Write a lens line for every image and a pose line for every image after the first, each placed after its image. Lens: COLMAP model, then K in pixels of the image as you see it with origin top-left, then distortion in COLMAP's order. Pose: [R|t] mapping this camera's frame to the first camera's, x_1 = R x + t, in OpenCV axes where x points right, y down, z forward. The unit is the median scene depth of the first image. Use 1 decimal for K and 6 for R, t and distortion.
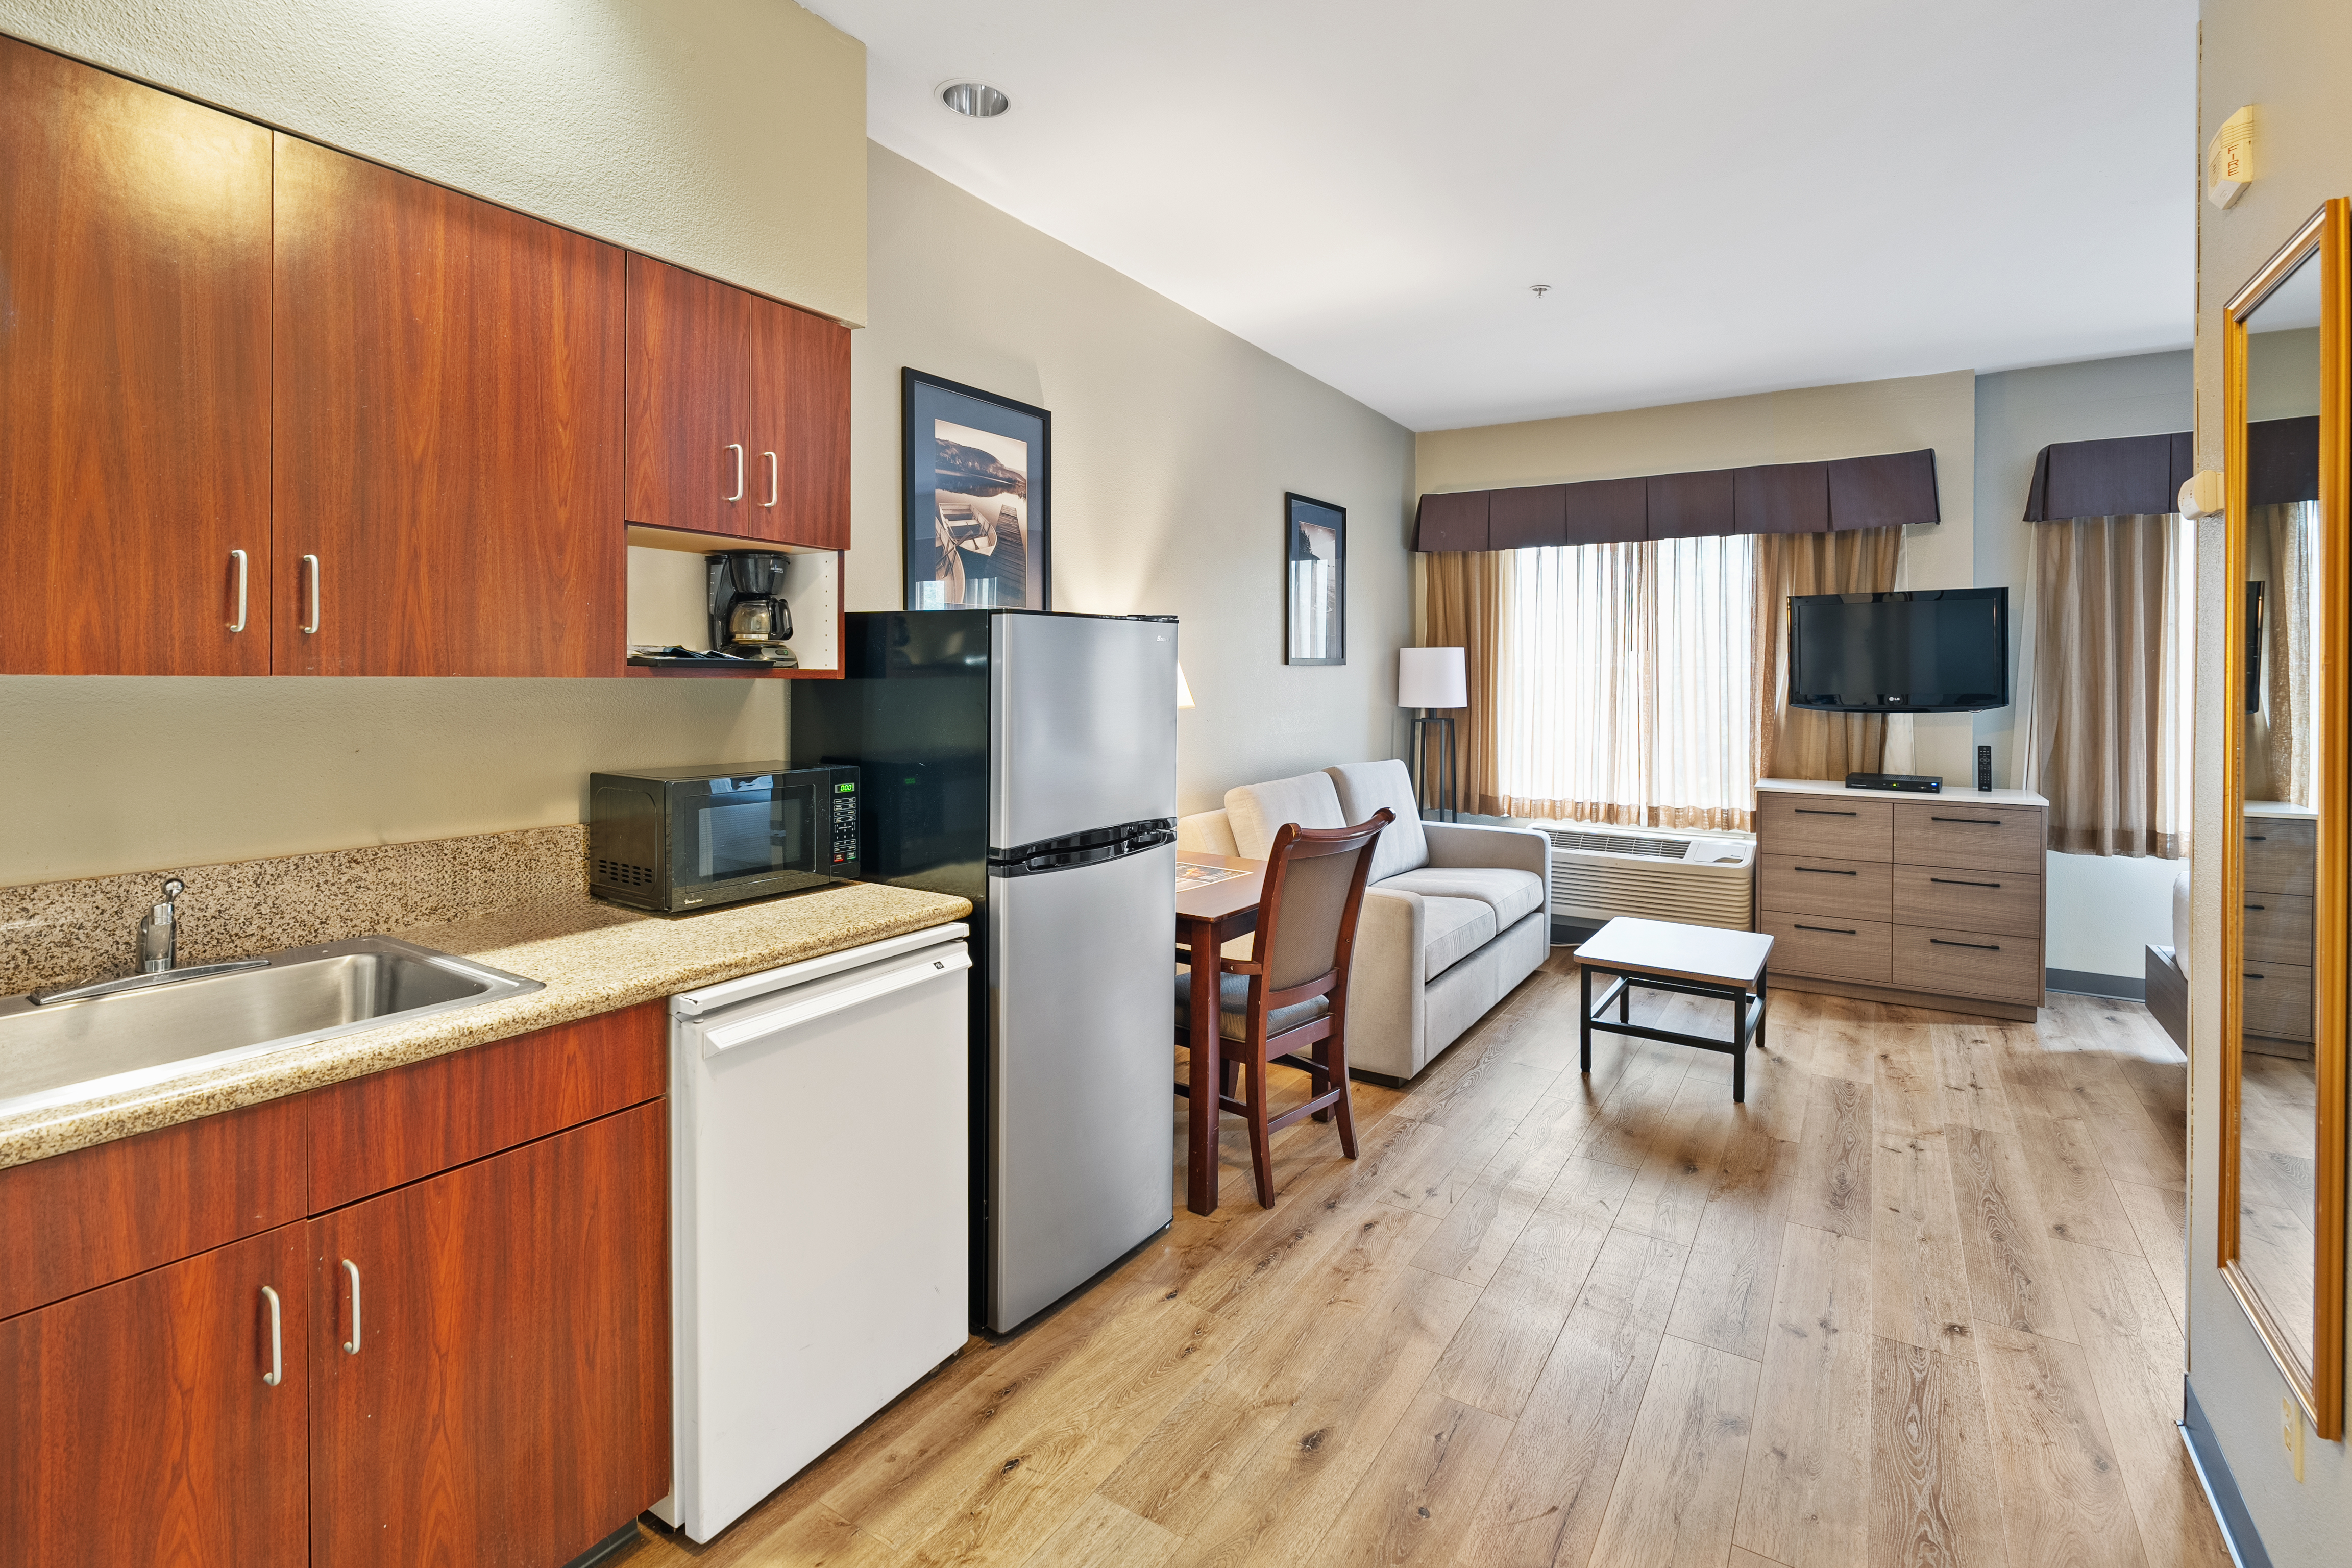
lens RADIAL K [[1103.0, 0, 1174.2], [0, 1103.0, 681.5], [0, 0, 1]] dist [0.000185, 0.000115]
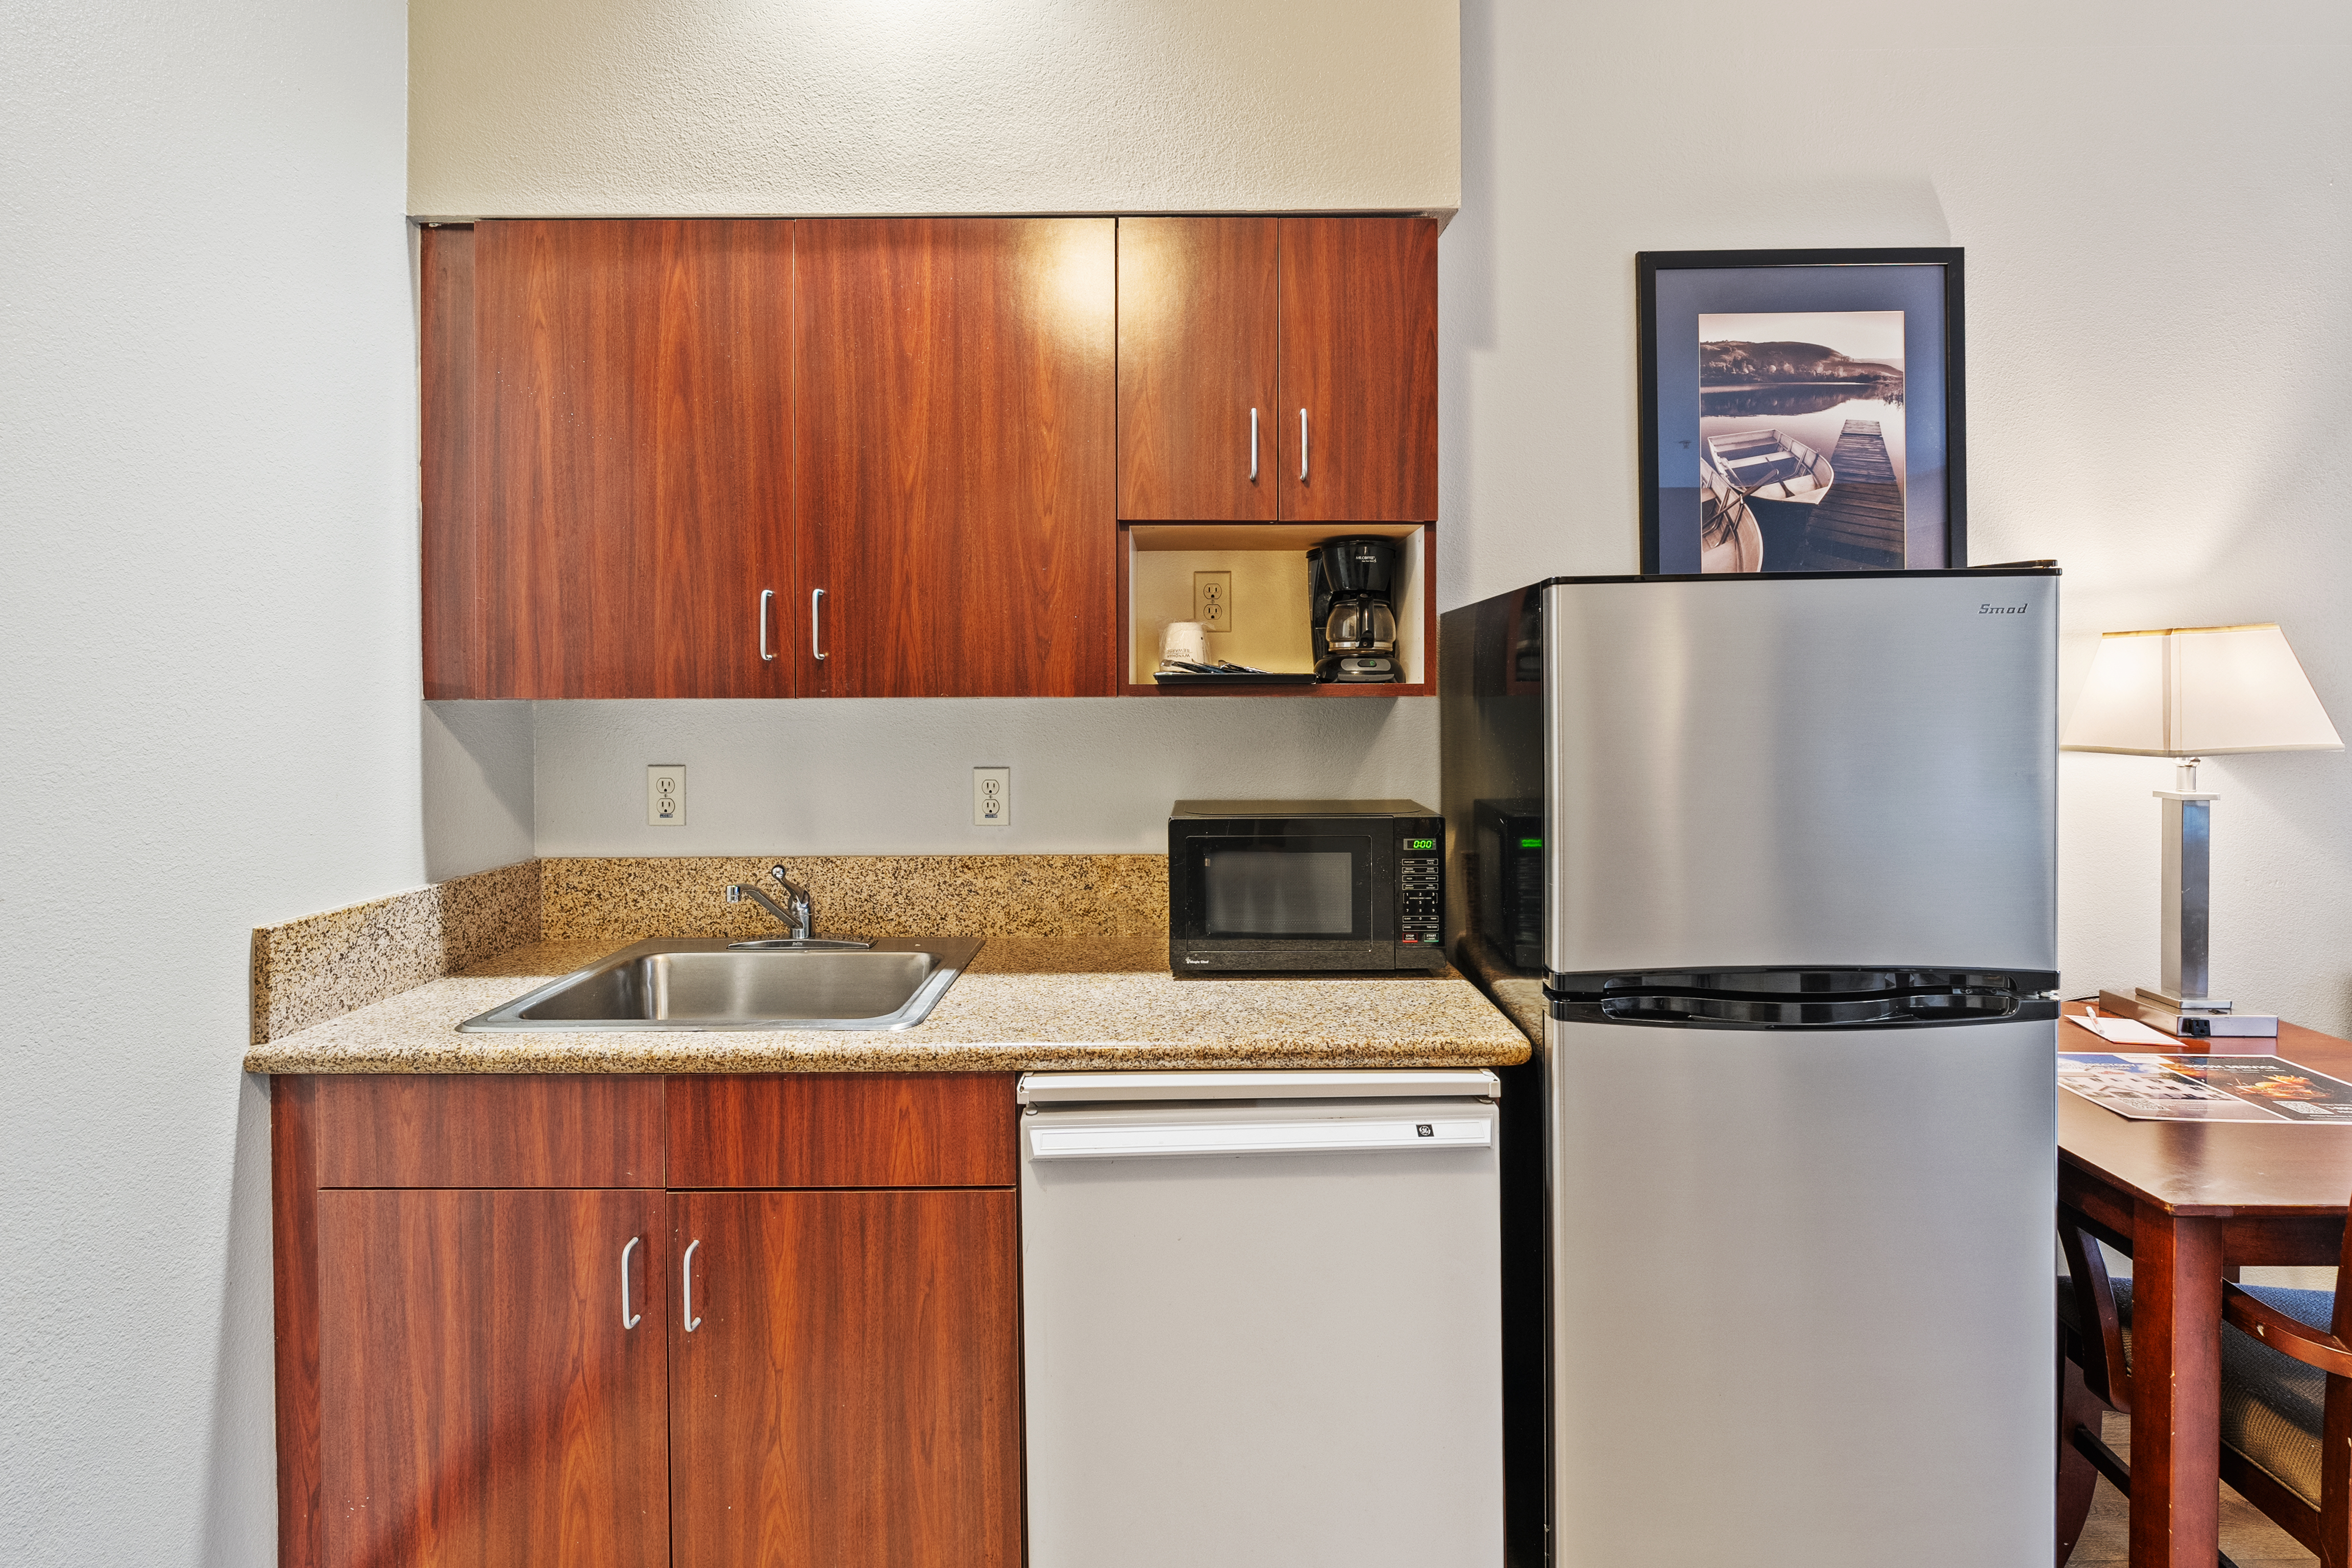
lens RADIAL K [[1082.2, 0, 1174.8], [0, 1082.2, 714.0], [0, 0, 1]] dist [-0.003415, 0.000020]
pose [[0.539655, 0.000285, -0.841886, 0.271978], [0.004720, 0.999983, 0.003364, 0.007742], [0.841873, -0.005789, 0.539645, 0.584684]]
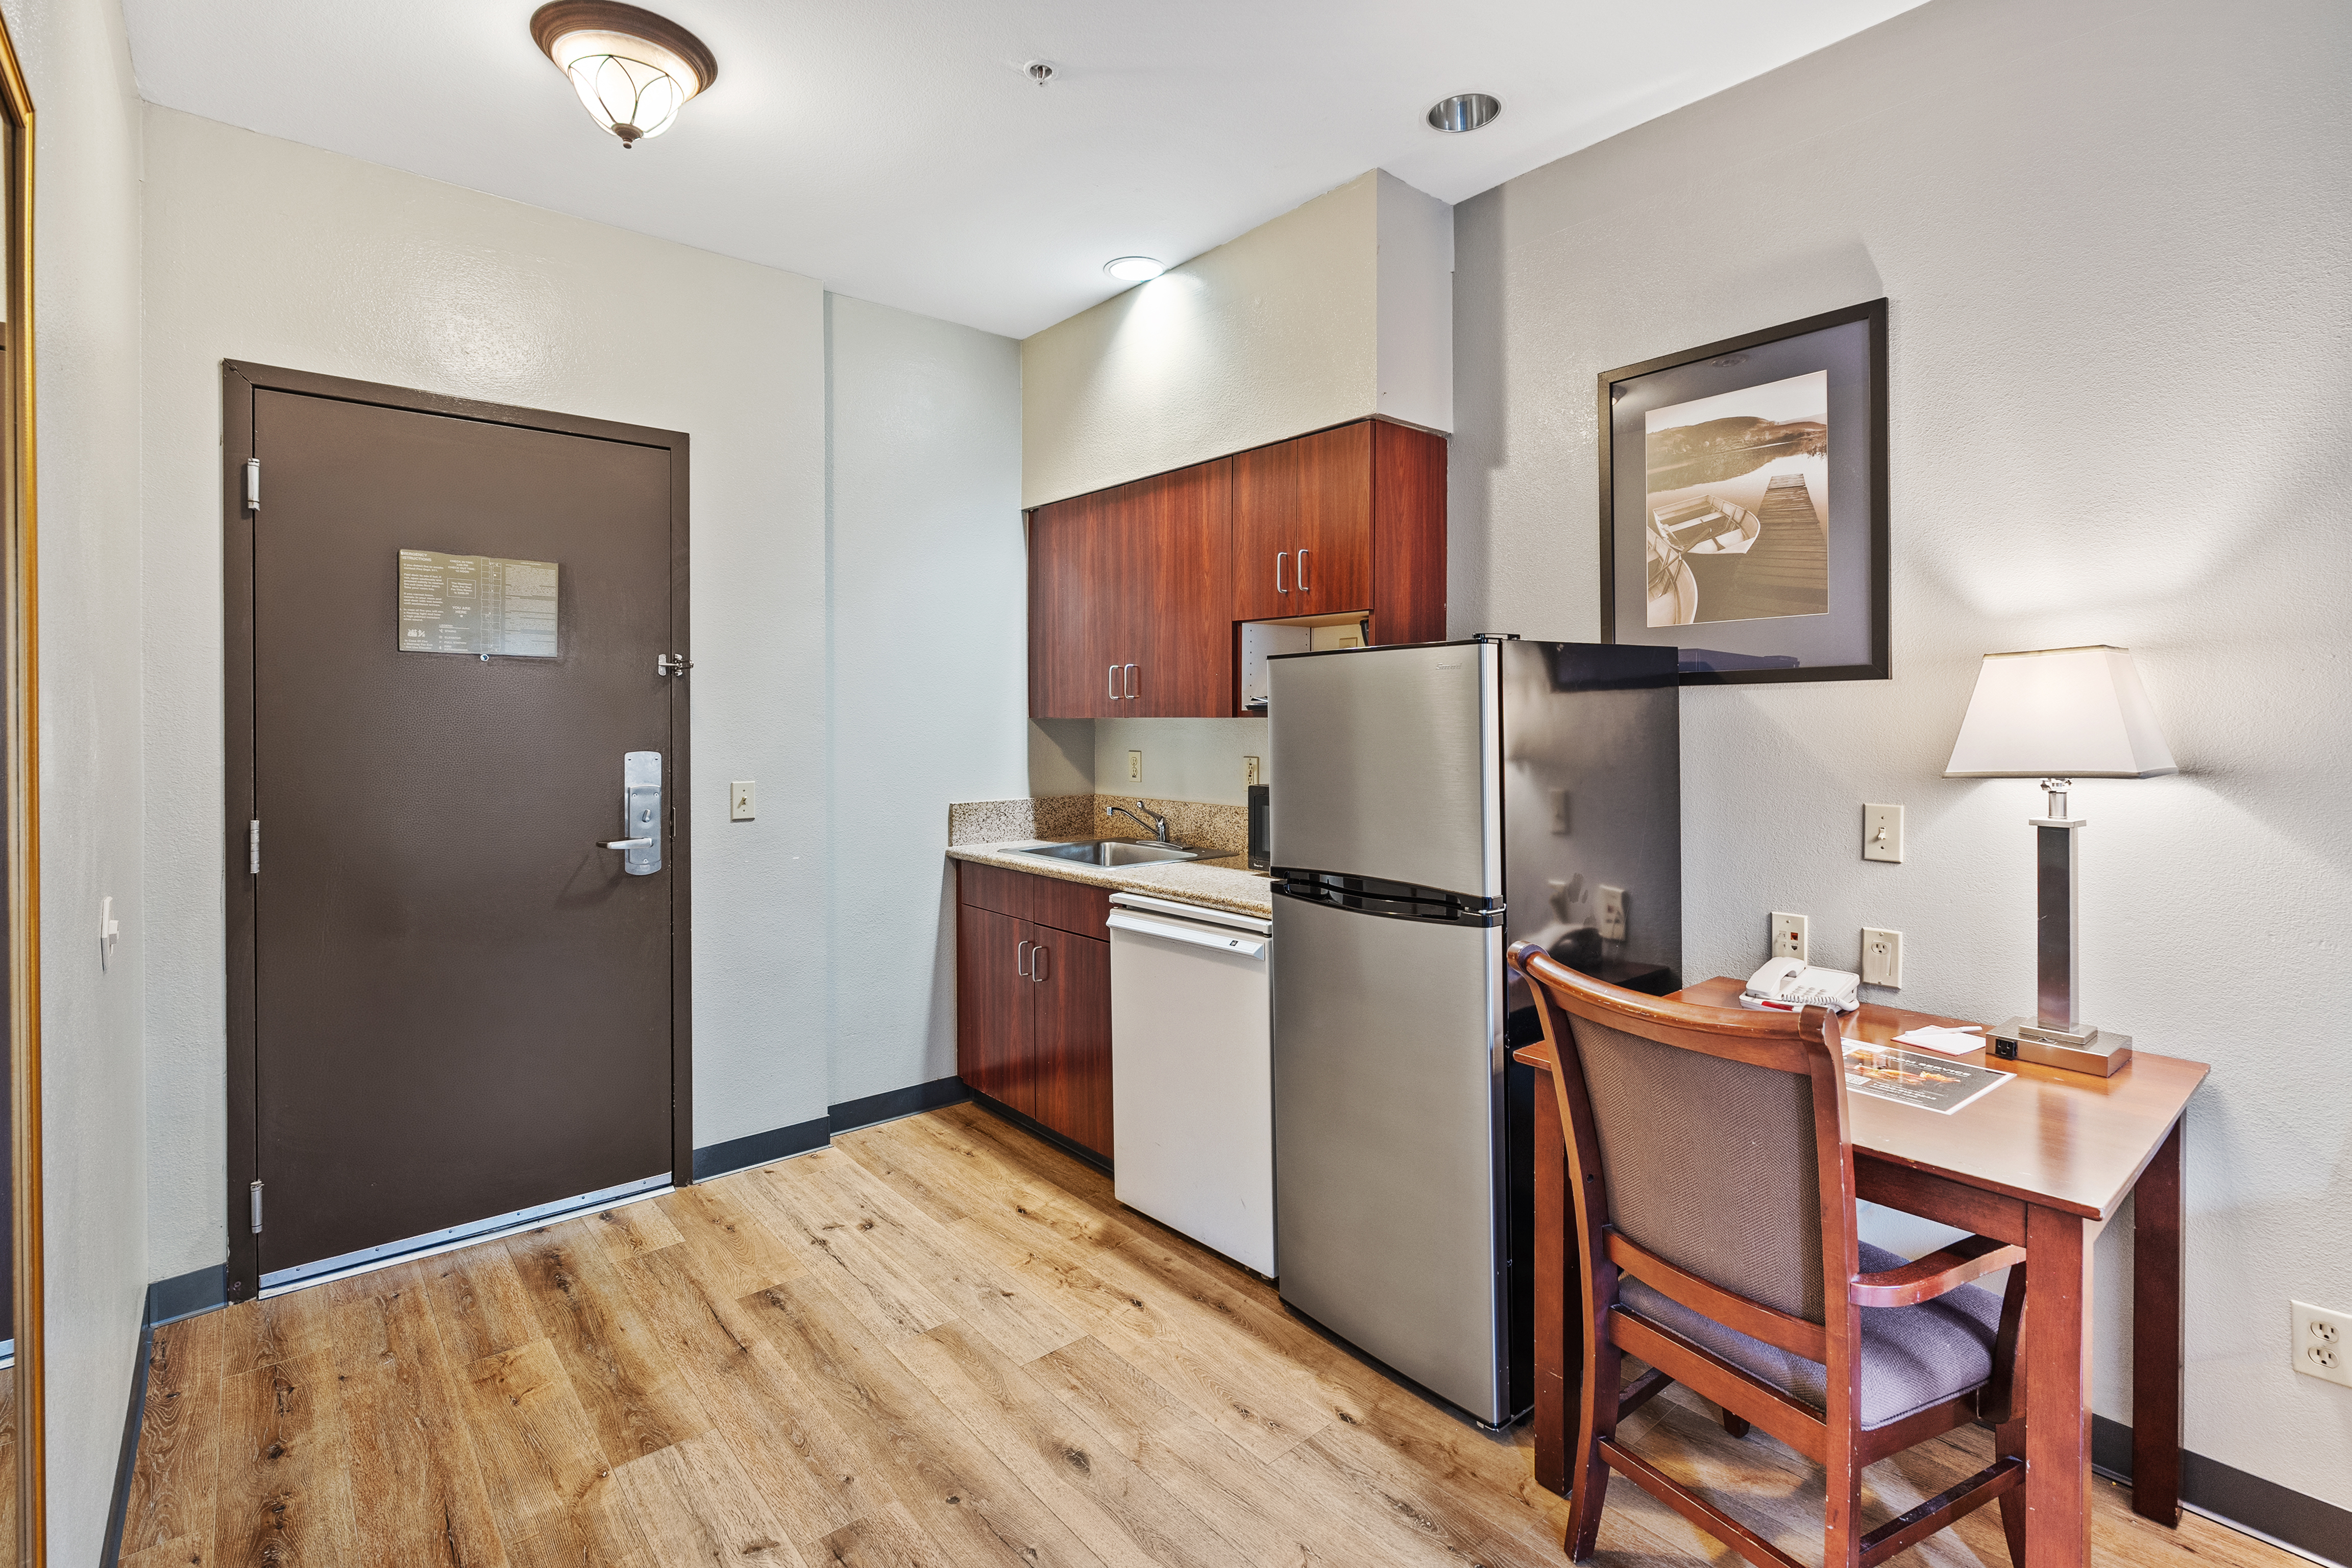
lens RADIAL K [[1094.6, 0, 1177.1], [0, 1094.6, 732.3], [0, 0, 1]] dist [-0.000917, -0.000074]
pose [[-0.294614, 0.007063, -0.955590, 1.111654], [-0.003820, 0.999956, 0.008569, 0.004466], [0.955609, 0.006175, -0.294574, 1.443951]]
